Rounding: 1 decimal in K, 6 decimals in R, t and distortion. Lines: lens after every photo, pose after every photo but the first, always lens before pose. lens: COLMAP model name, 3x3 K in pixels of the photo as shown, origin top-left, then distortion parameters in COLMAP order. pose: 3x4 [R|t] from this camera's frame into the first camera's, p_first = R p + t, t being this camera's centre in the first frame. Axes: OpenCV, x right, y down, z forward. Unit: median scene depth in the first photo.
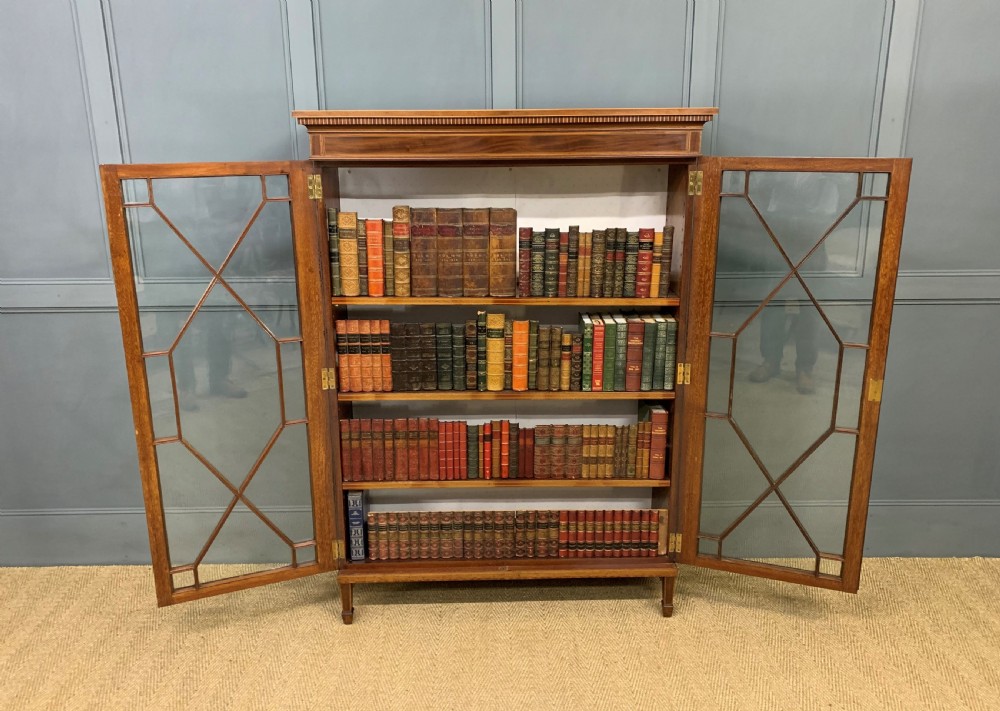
lens RADIAL K [[783.9, 0, 497.4], [0, 783.9, 339.4], [0, 0, 1]] dist [0.069472, -0.031239]
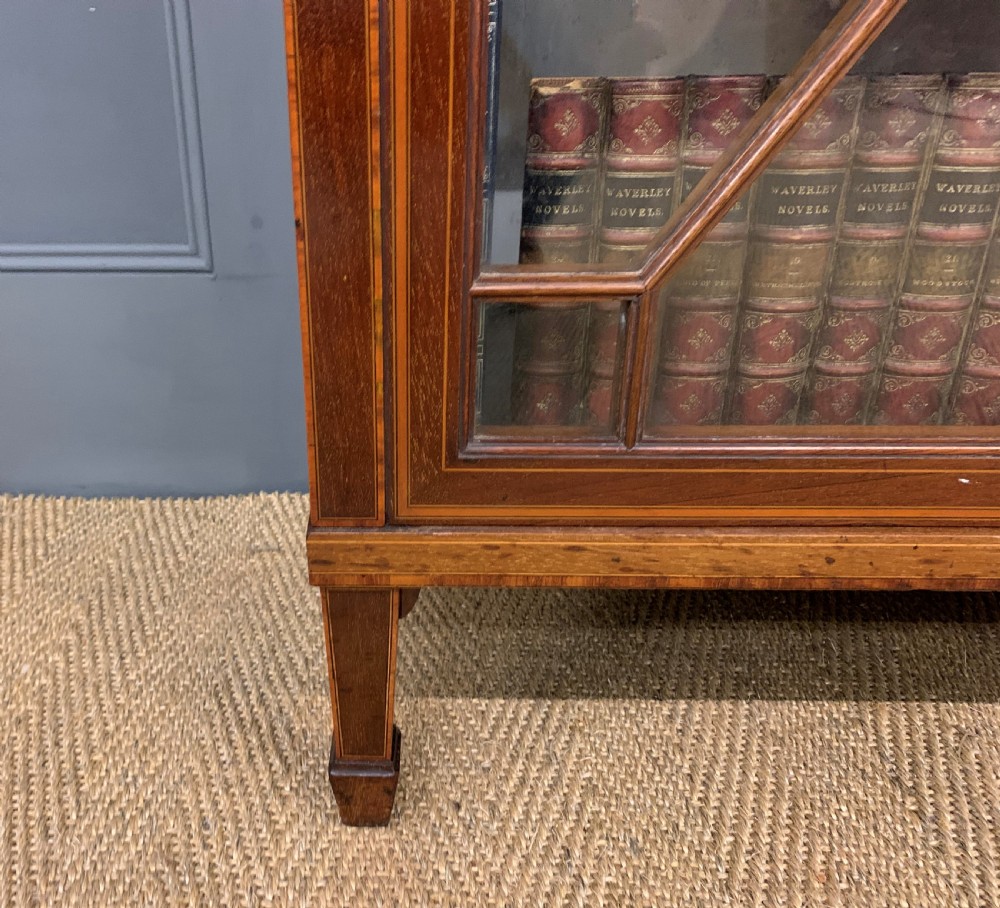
lens RADIAL K [[938.9, 0, 399.4], [0, 938.9, 459.5], [0, 0, 1]] dist [0.028012, 0.000000]
pose [[0.999295, 0.017658, -0.033129, -0.196436], [-0.011716, 0.985083, 0.171680, 0.278746], [0.035667, -0.171171, 0.984596, 0.910498]]
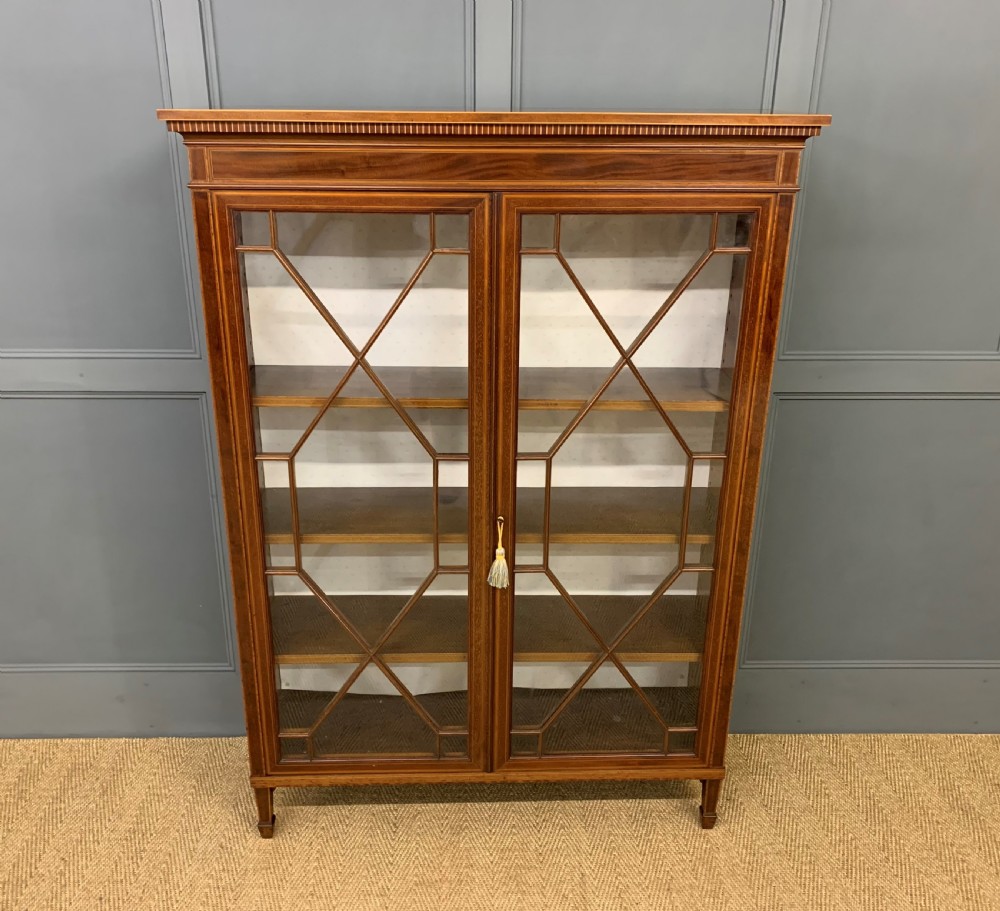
lens RADIAL K [[938.9, 0, 487.1], [0, 938.9, 465.2], [0, 0, 1]] dist [0.028012, 0.000000]
pose [[0.999812, 0.010167, 0.016539, -0.006627], [-0.011960, 0.993612, 0.112215, -0.086397], [-0.015292, -0.112392, 0.993546, 0.198011]]
